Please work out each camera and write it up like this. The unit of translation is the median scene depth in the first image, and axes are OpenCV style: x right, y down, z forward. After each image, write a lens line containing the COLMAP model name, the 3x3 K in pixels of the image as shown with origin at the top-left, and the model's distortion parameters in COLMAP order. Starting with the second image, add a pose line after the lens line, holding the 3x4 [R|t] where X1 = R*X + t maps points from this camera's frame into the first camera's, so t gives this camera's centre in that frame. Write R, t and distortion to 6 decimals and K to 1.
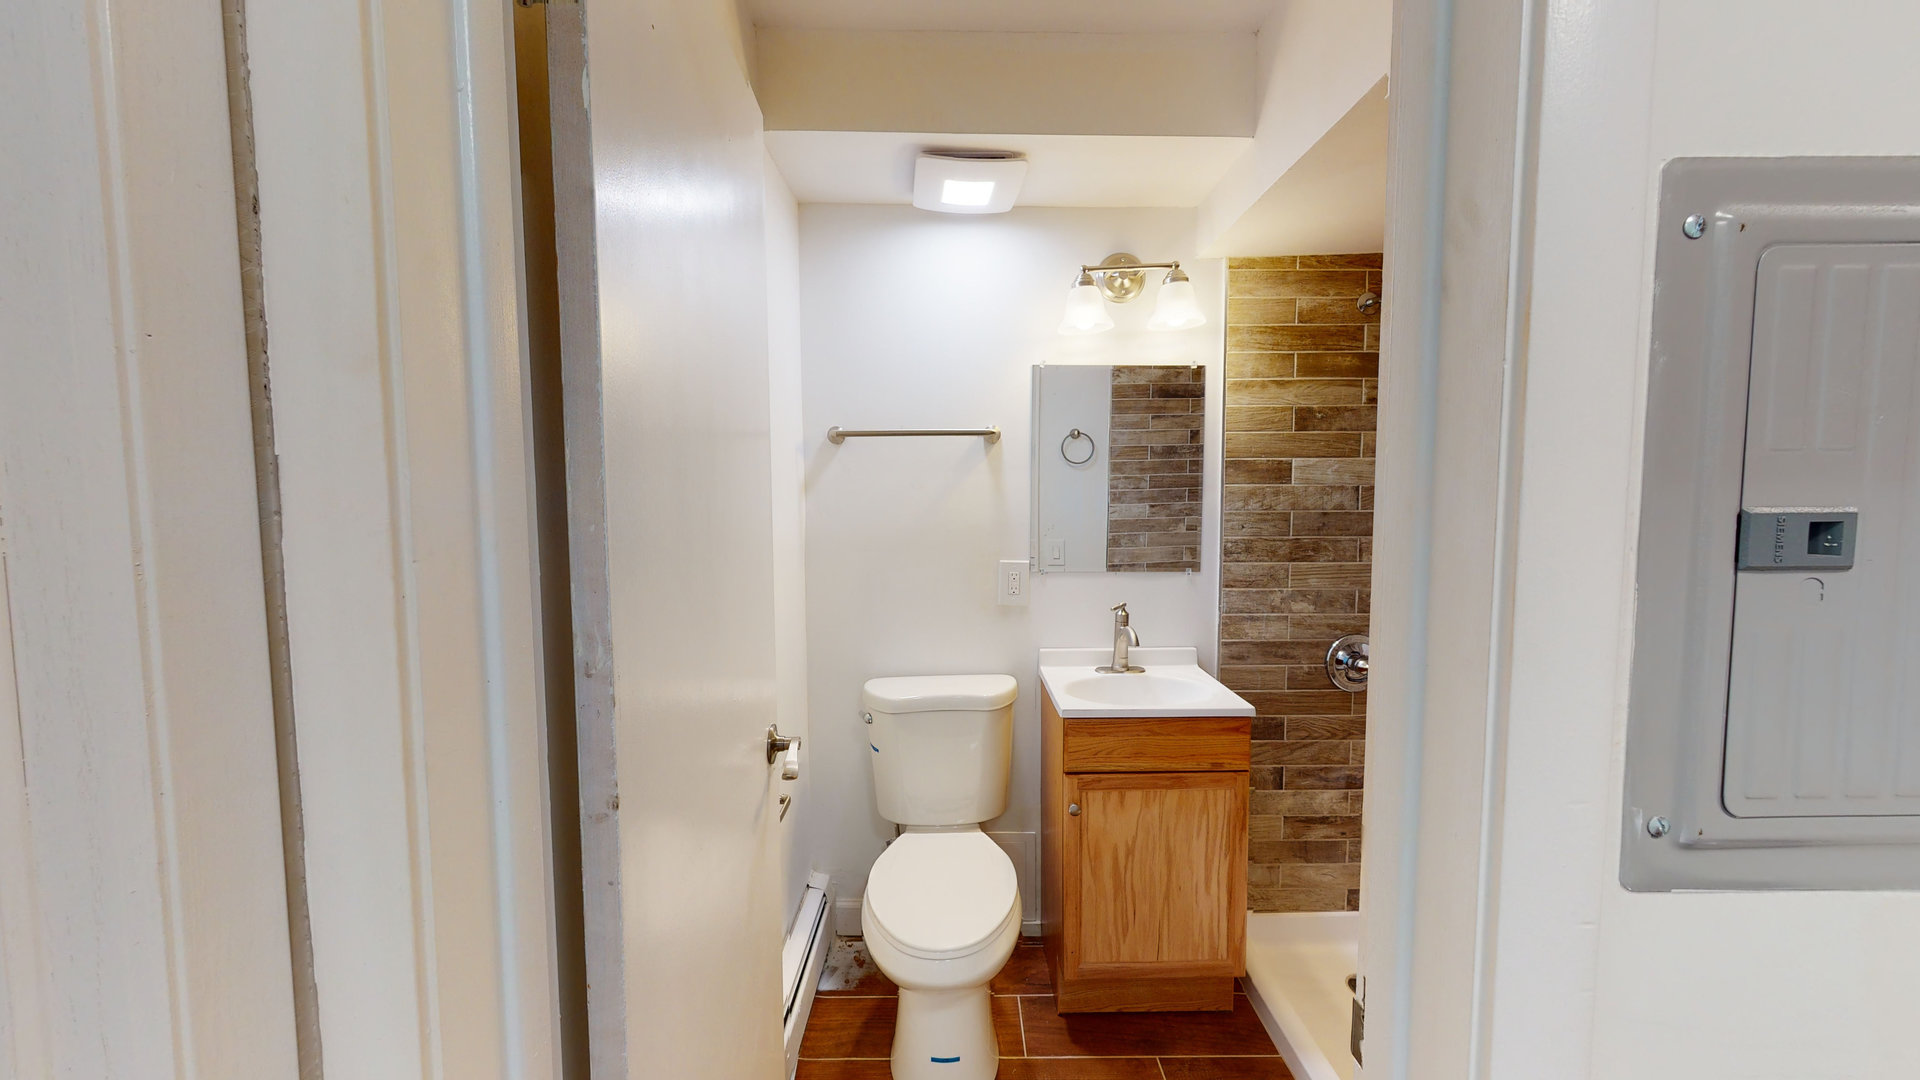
lens RADIAL K [[704.3, 0, 960.0], [0, 704.3, 540.0], [0, 0, 1]] dist [0.000355, -0.000003]
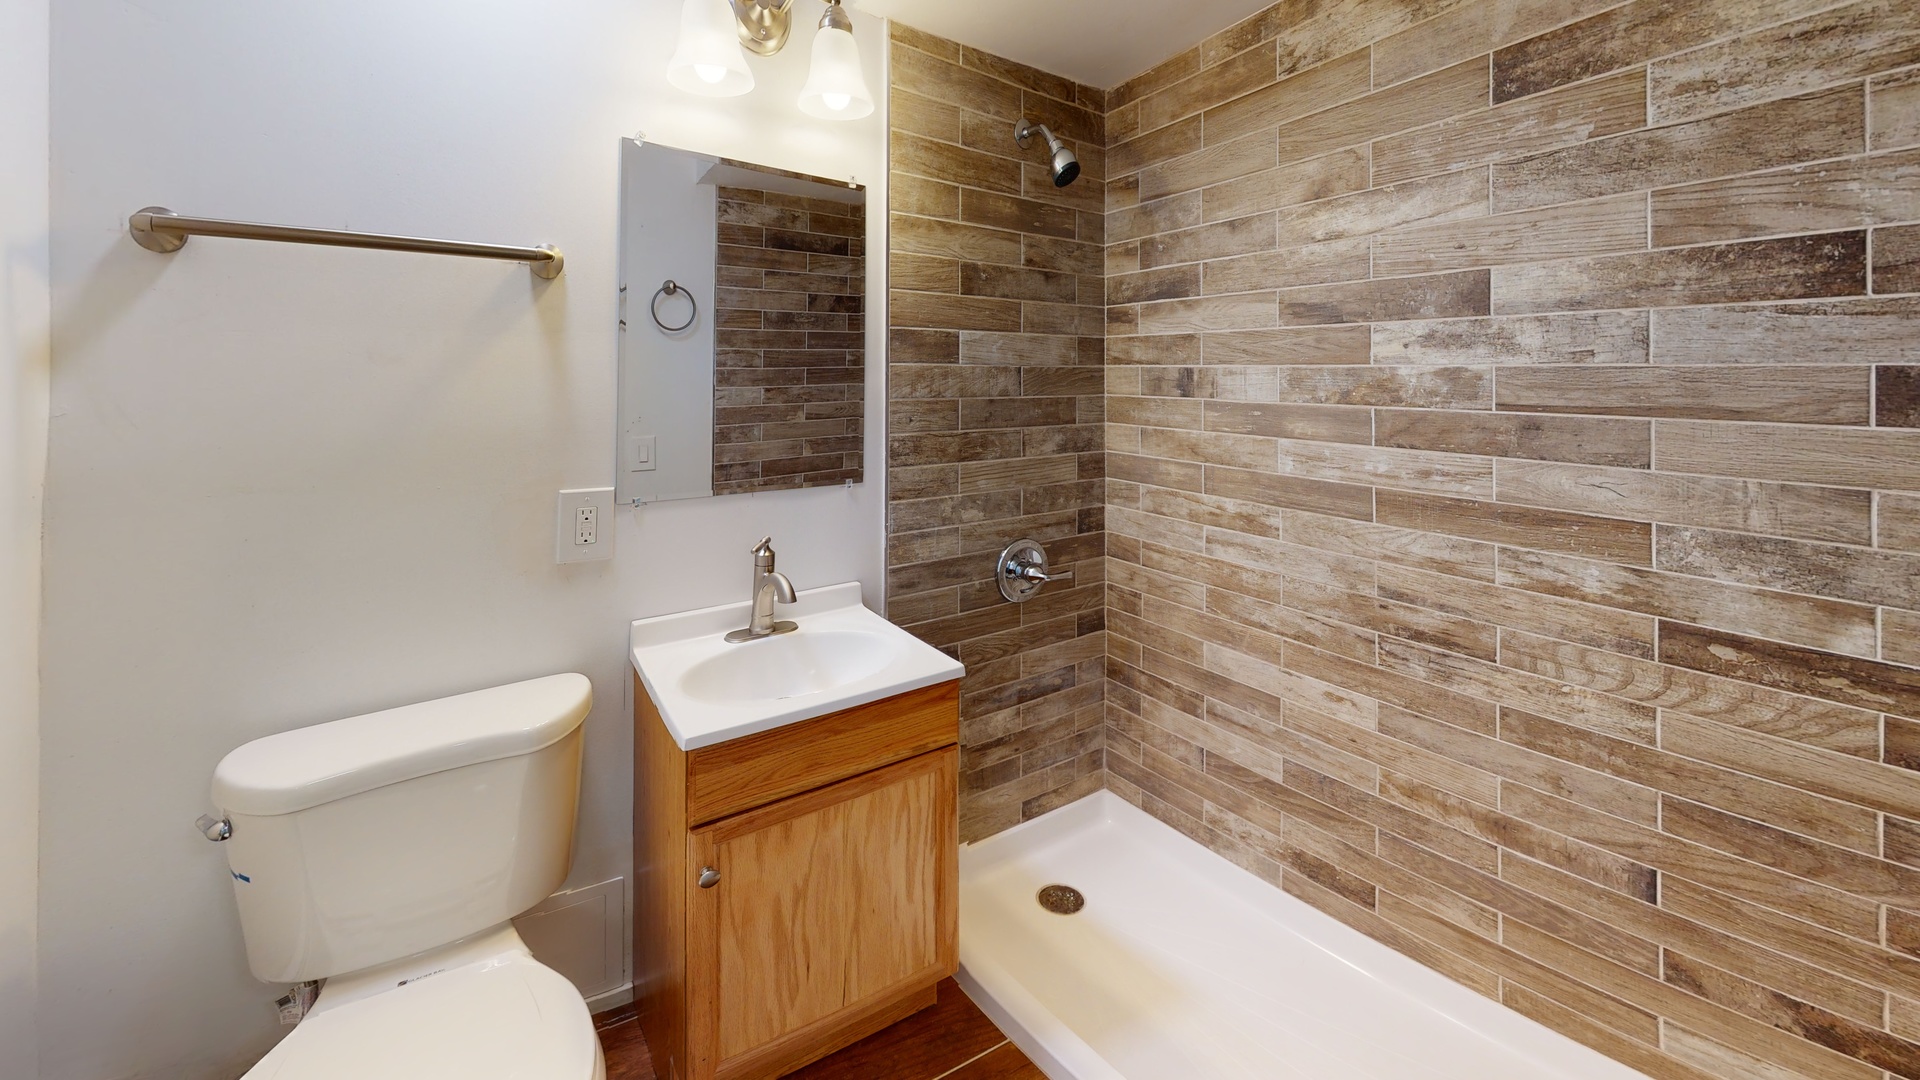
lens RADIAL K [[686.5, 0, 960.0], [0, 686.5, 540.0], [0, 0, 1]] dist [-0.000027, -0.000011]
pose [[0.834896, -0.122496, 0.536604, 0.030598], [0.026264, 0.982676, 0.183462, -0.025941], [-0.549781, -0.139078, 0.823649, 0.331540]]
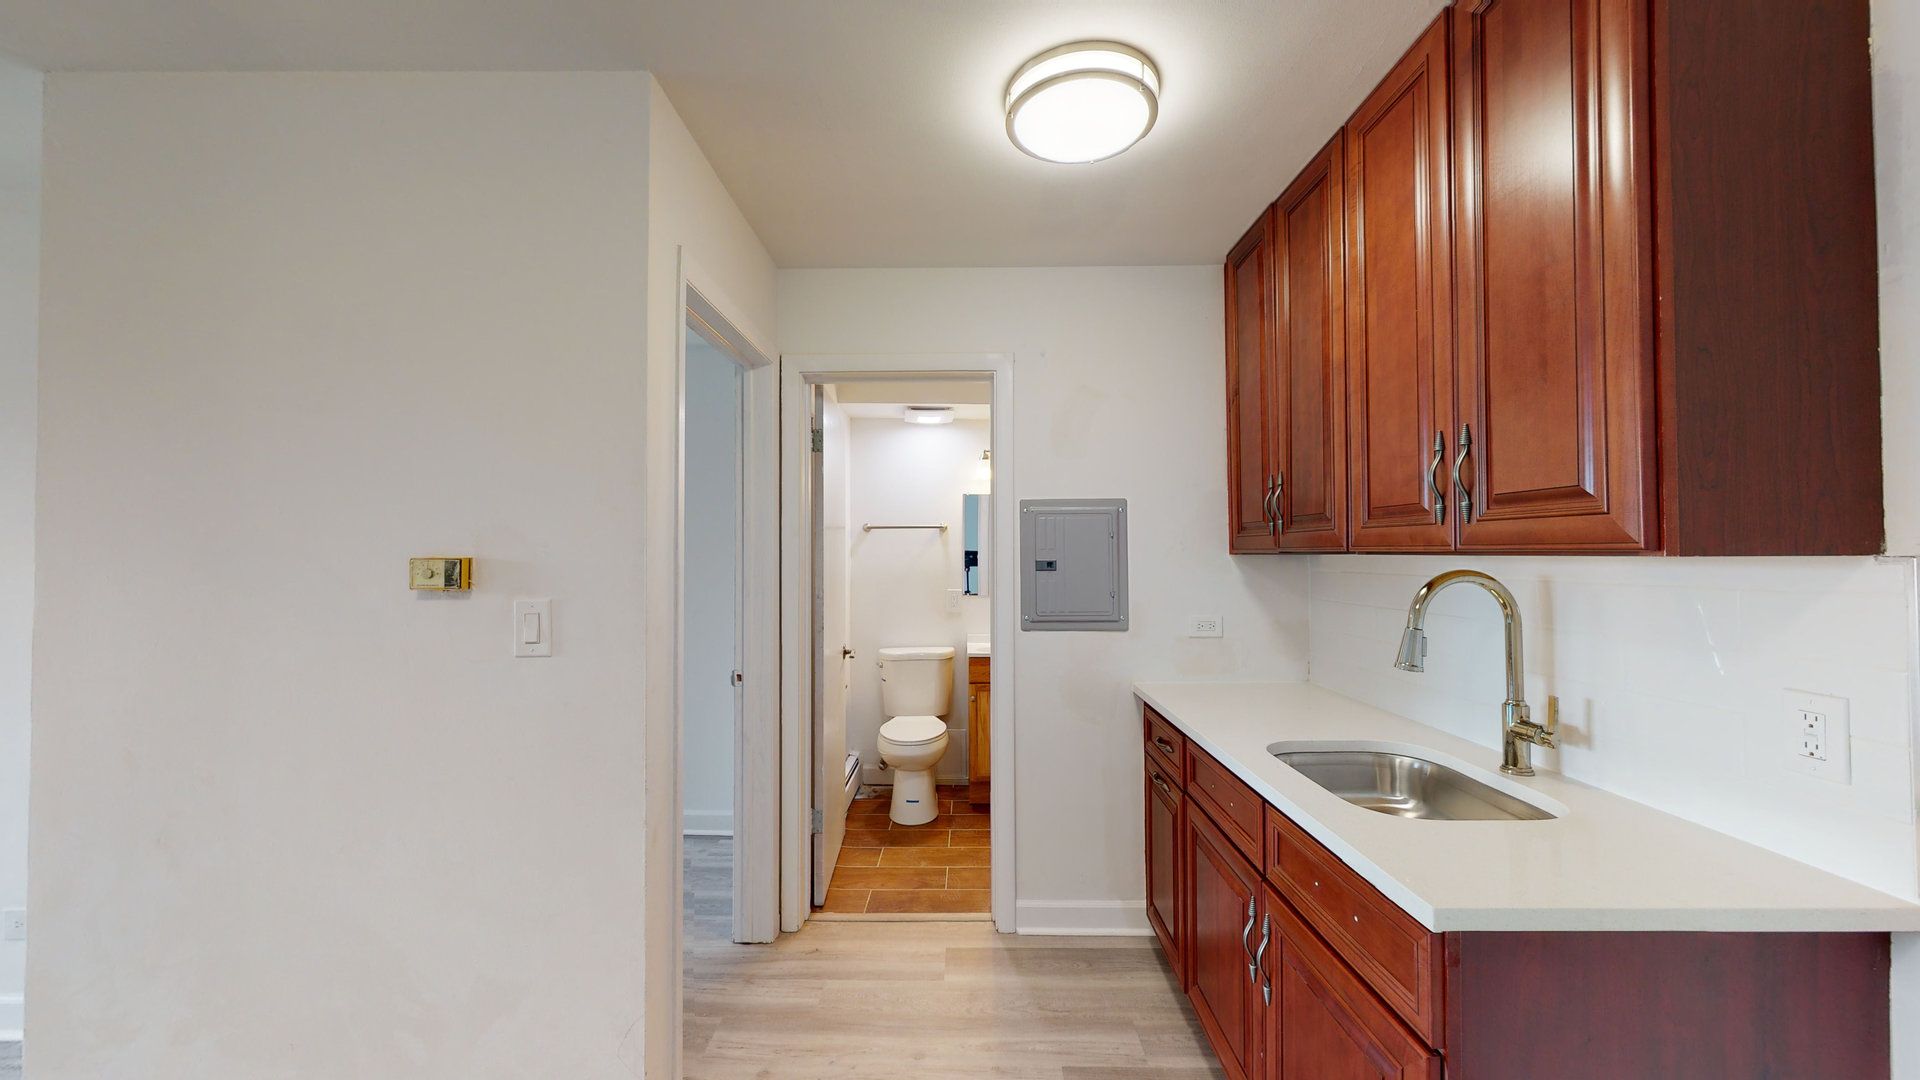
lens RADIAL K [[646.2, 0, 960.0], [0, 646.2, 540.0], [0, 0, 1]] dist [-0.000060, -0.000004]
pose [[0.999952, 0.000344, -0.009801, 0.133205], [-0.001220, 0.995981, -0.089556, 0.063874], [0.009731, 0.089564, 0.995934, -1.020566]]
